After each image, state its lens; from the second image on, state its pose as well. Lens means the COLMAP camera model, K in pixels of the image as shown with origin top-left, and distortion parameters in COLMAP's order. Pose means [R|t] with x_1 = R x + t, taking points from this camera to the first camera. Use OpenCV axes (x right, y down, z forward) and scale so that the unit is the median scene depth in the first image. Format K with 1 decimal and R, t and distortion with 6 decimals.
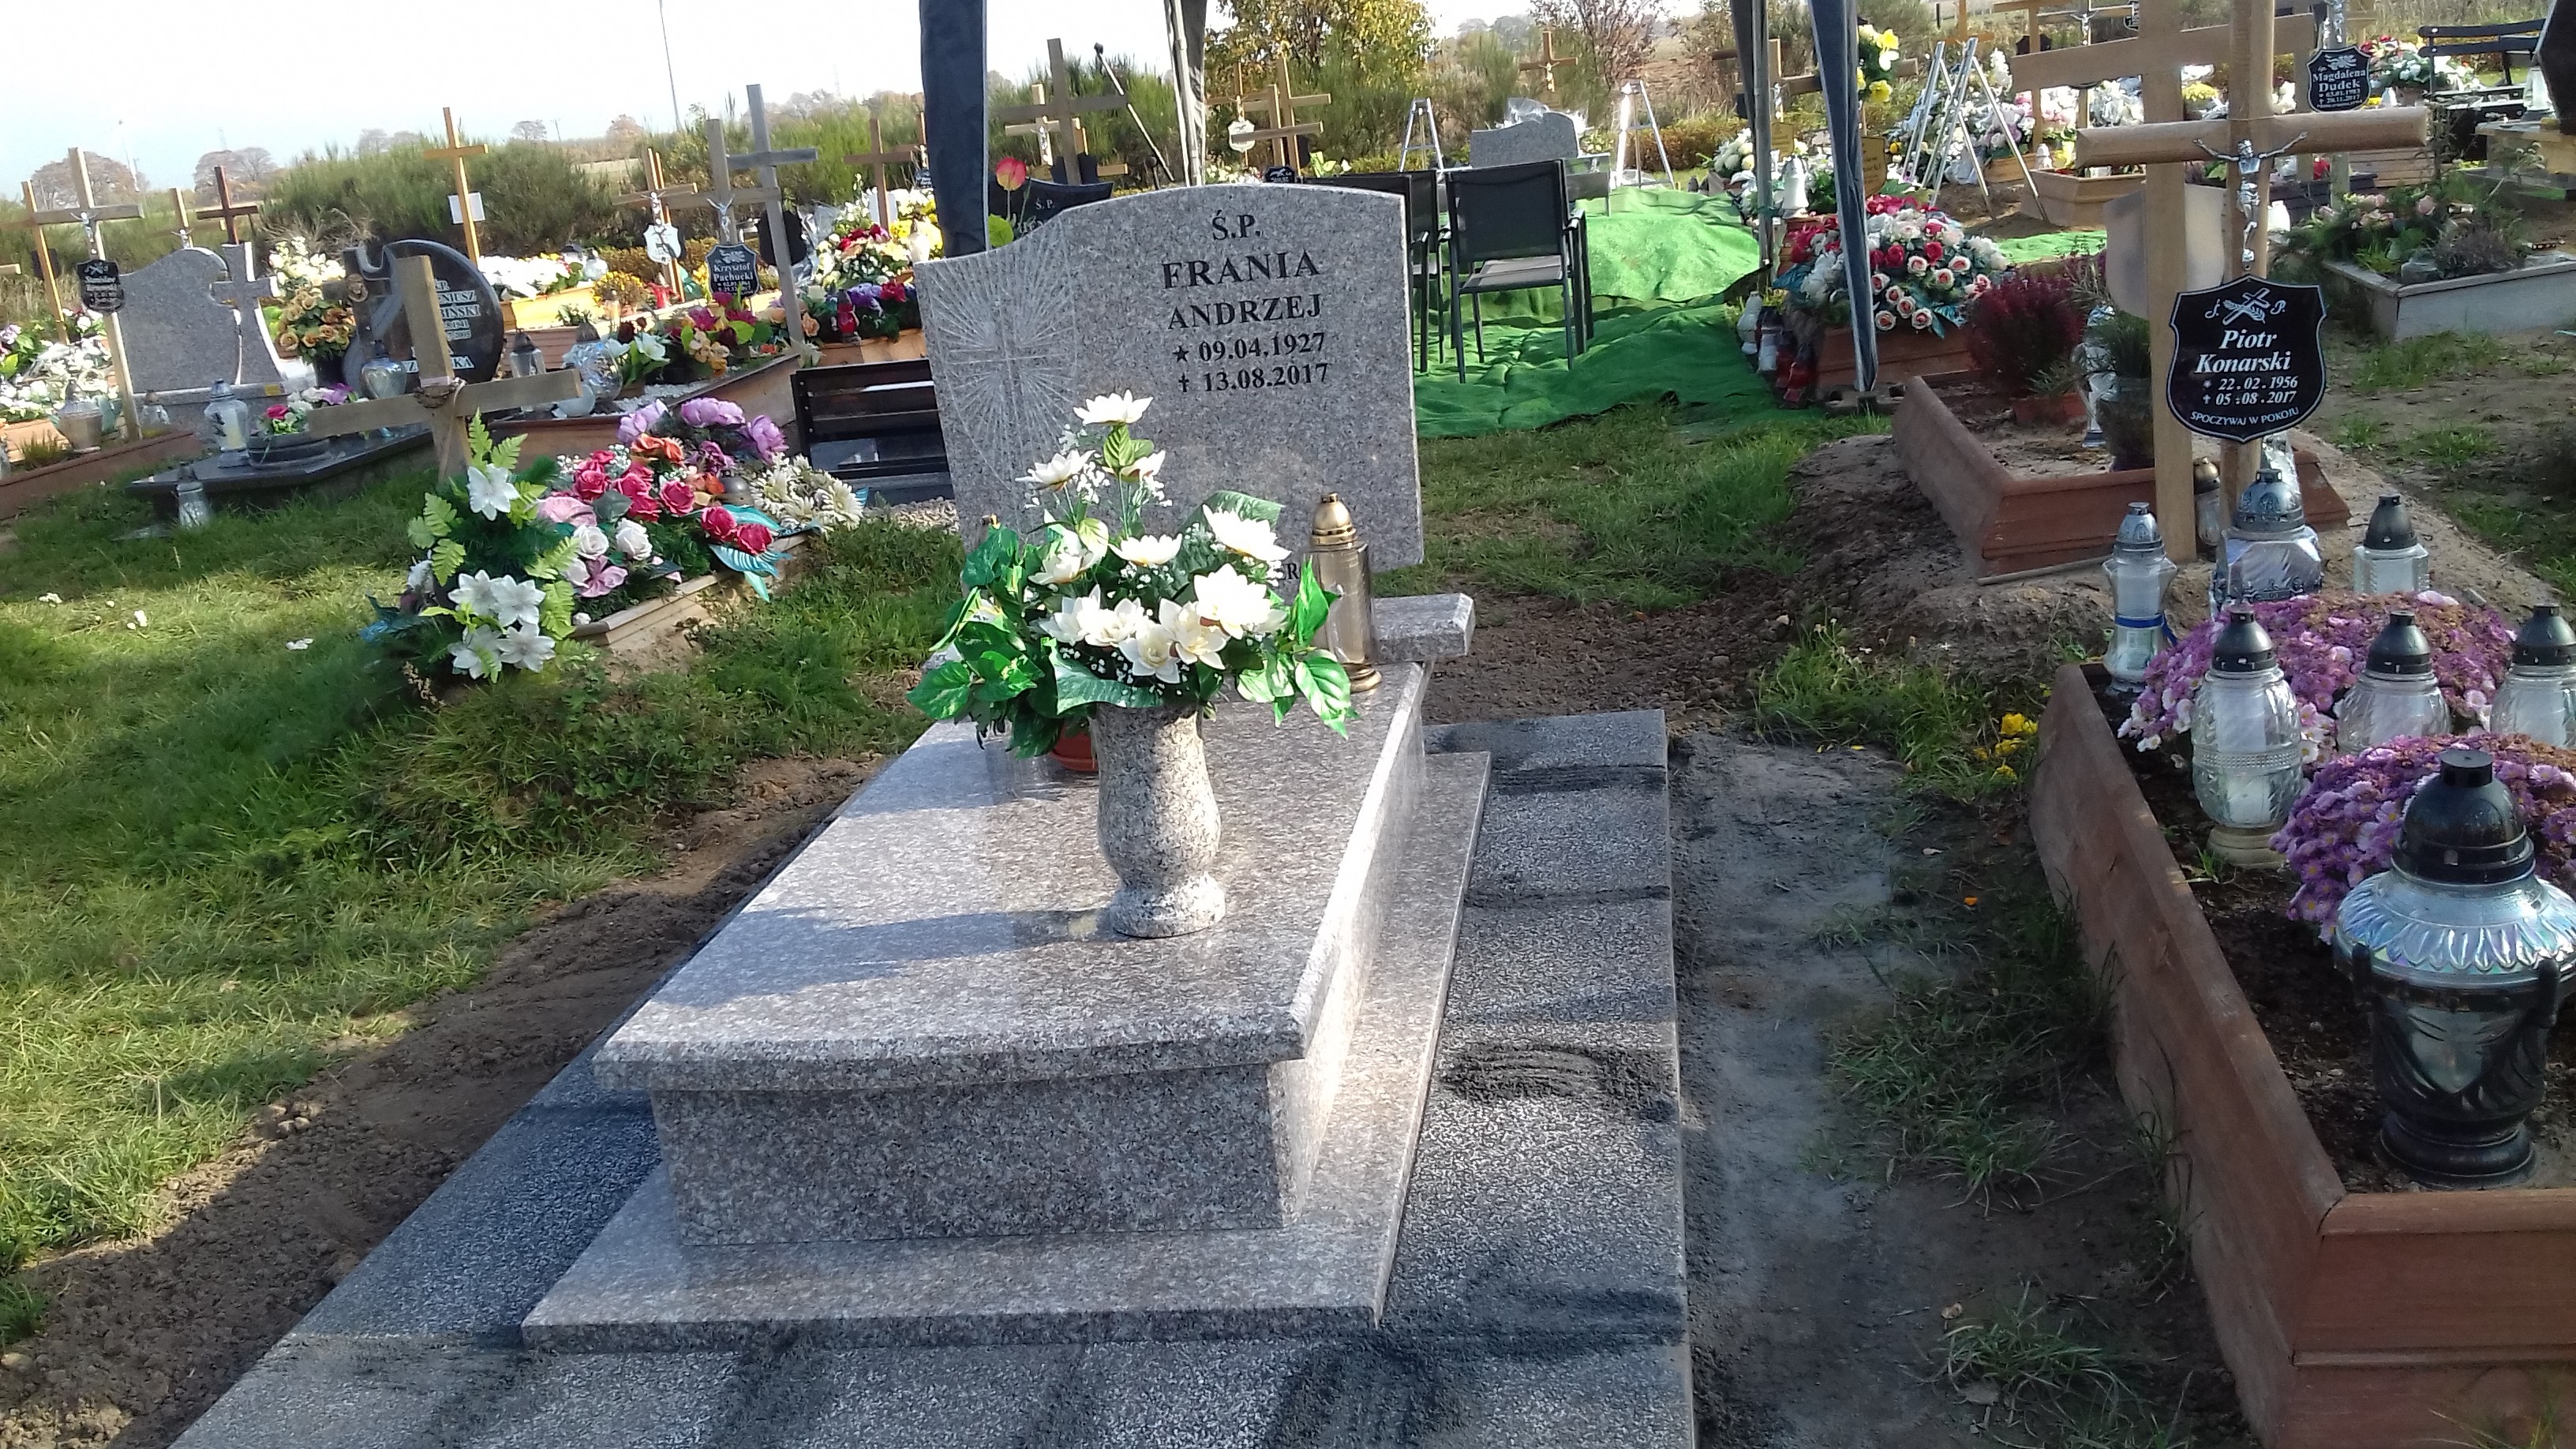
lens RADIAL K [[2345.3, 0, 1289.2], [0, 2345.3, 733.5], [0, 0, 1]] dist [0.095214, -0.200221]
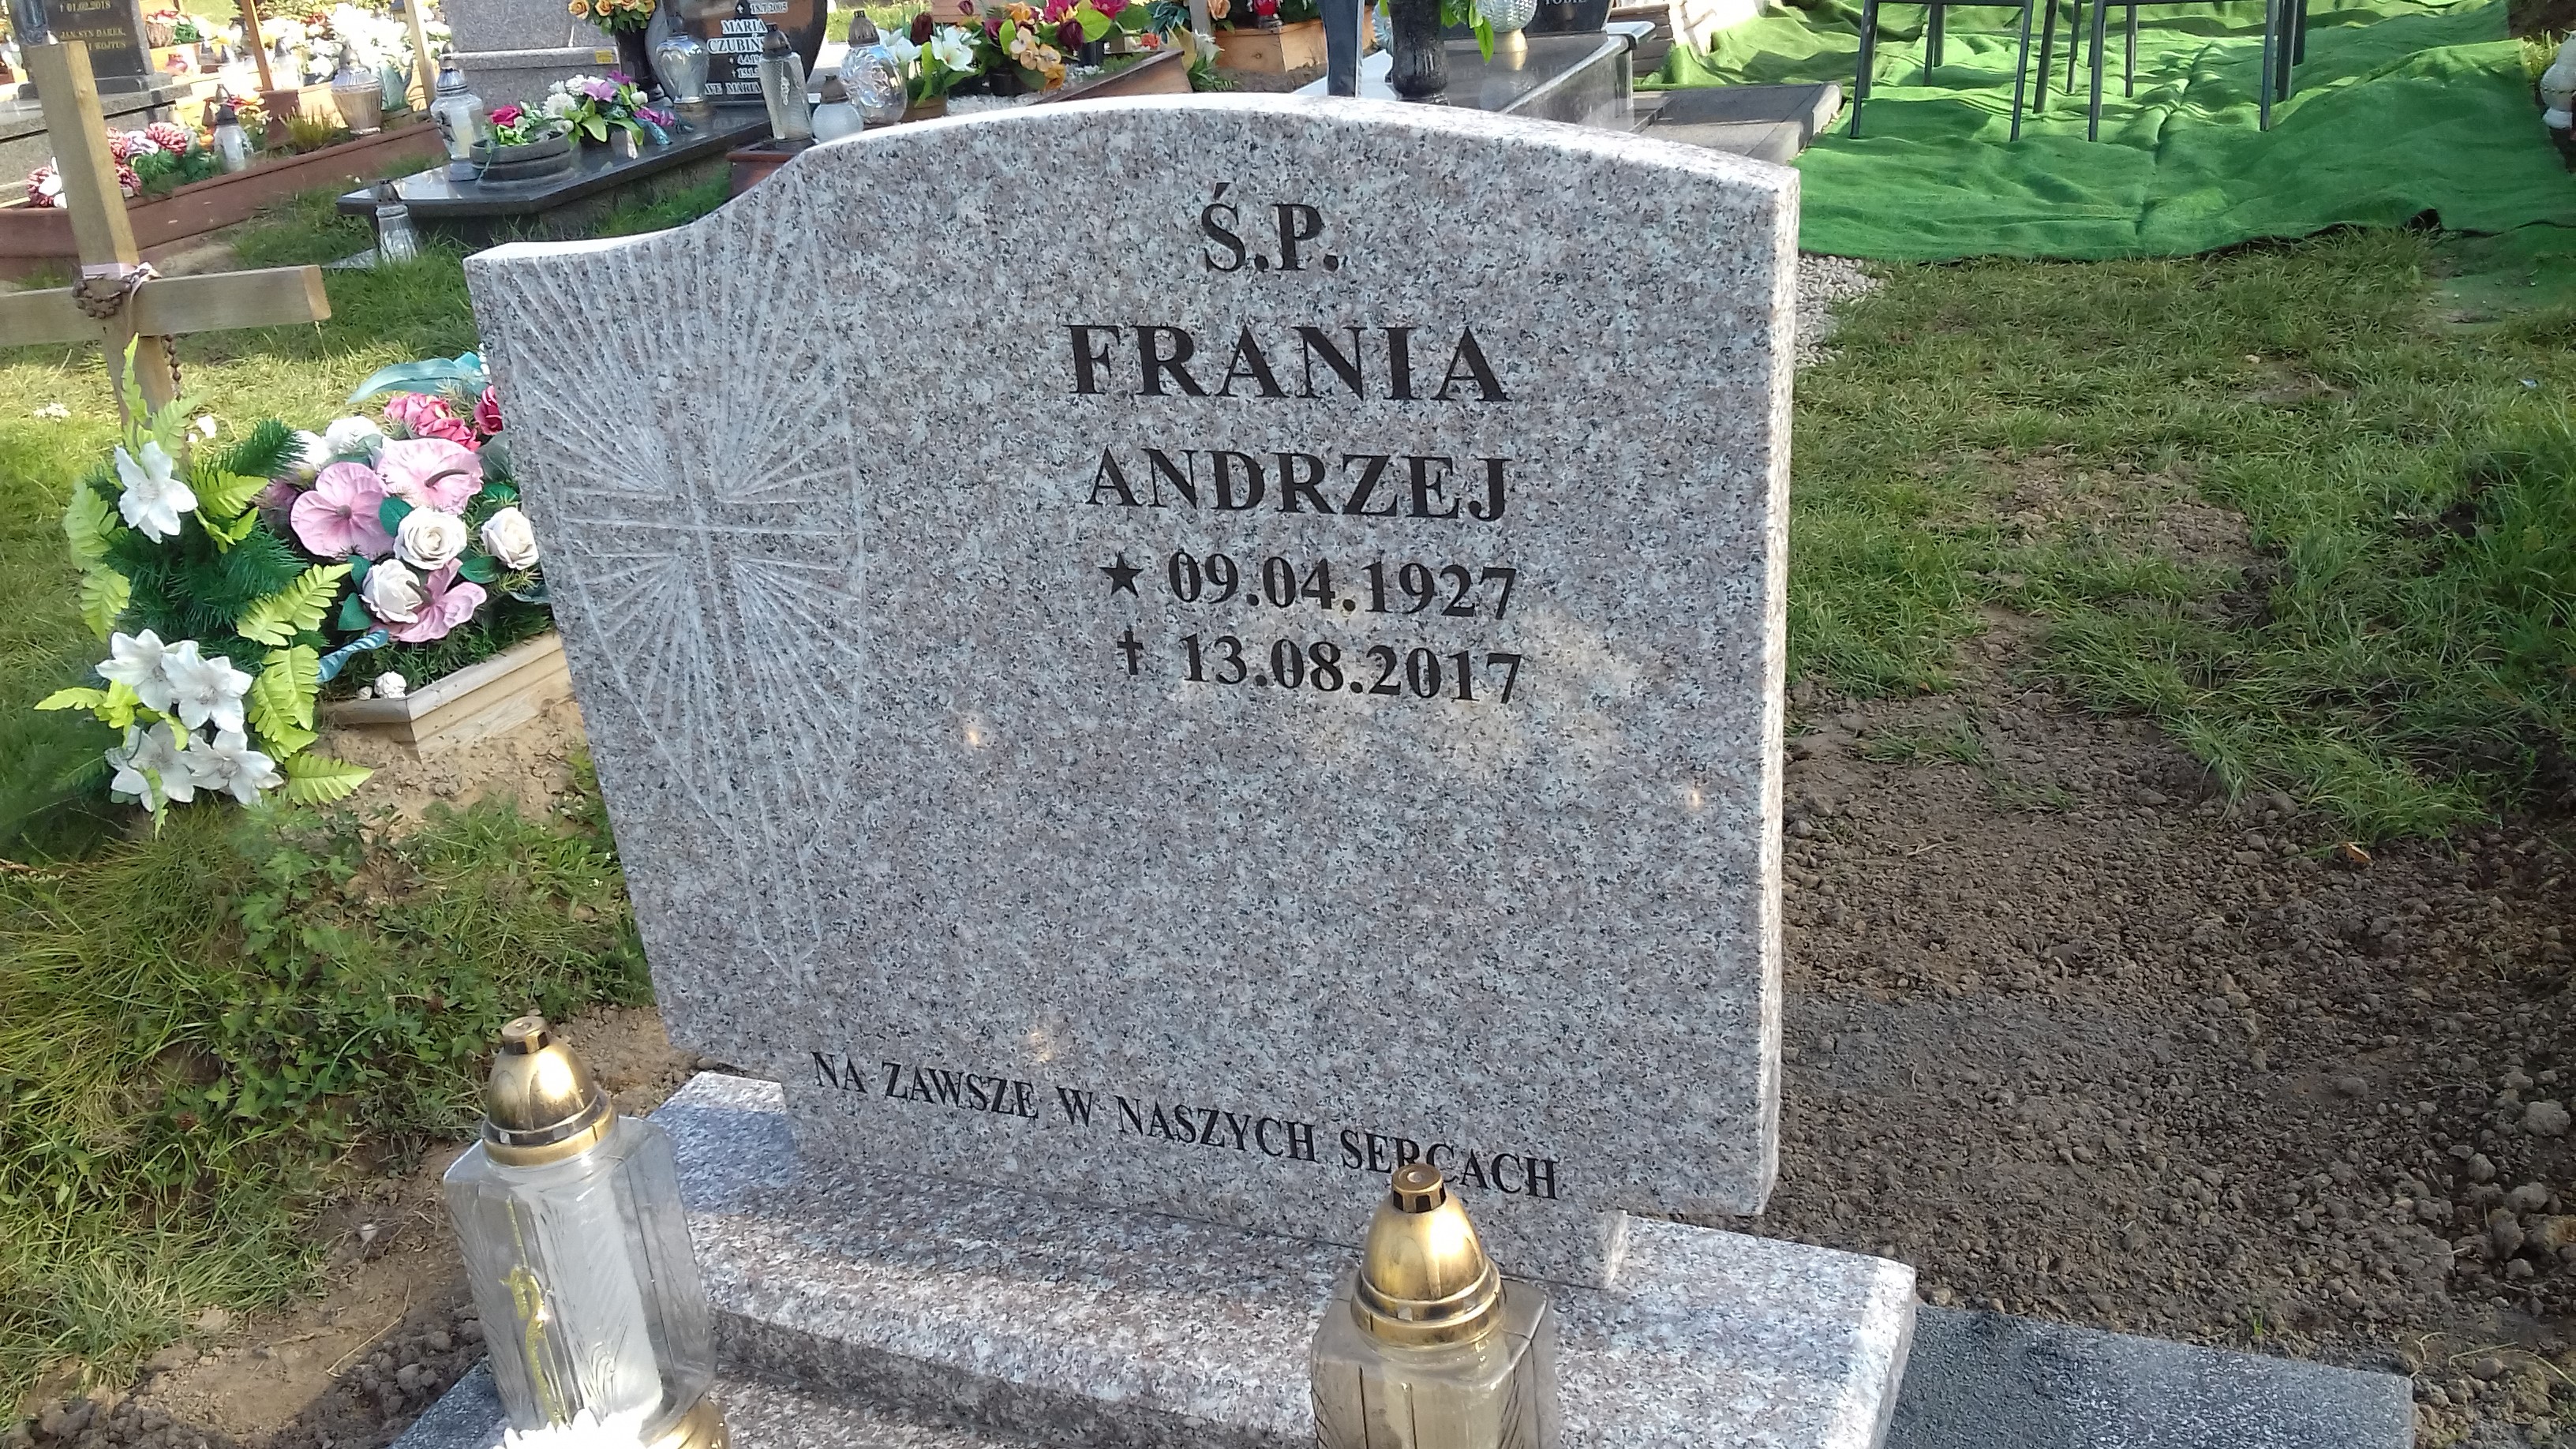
lens RADIAL K [[2345.3, 0, 1289.2], [0, 2345.3, 733.5], [0, 0, 1]] dist [0.095214, -0.200221]
pose [[0.967530, 0.109502, -0.227805, 0.060257], [-0.072143, 0.983430, 0.166313, -0.195005], [0.242242, -0.144479, 0.959398, 0.653059]]
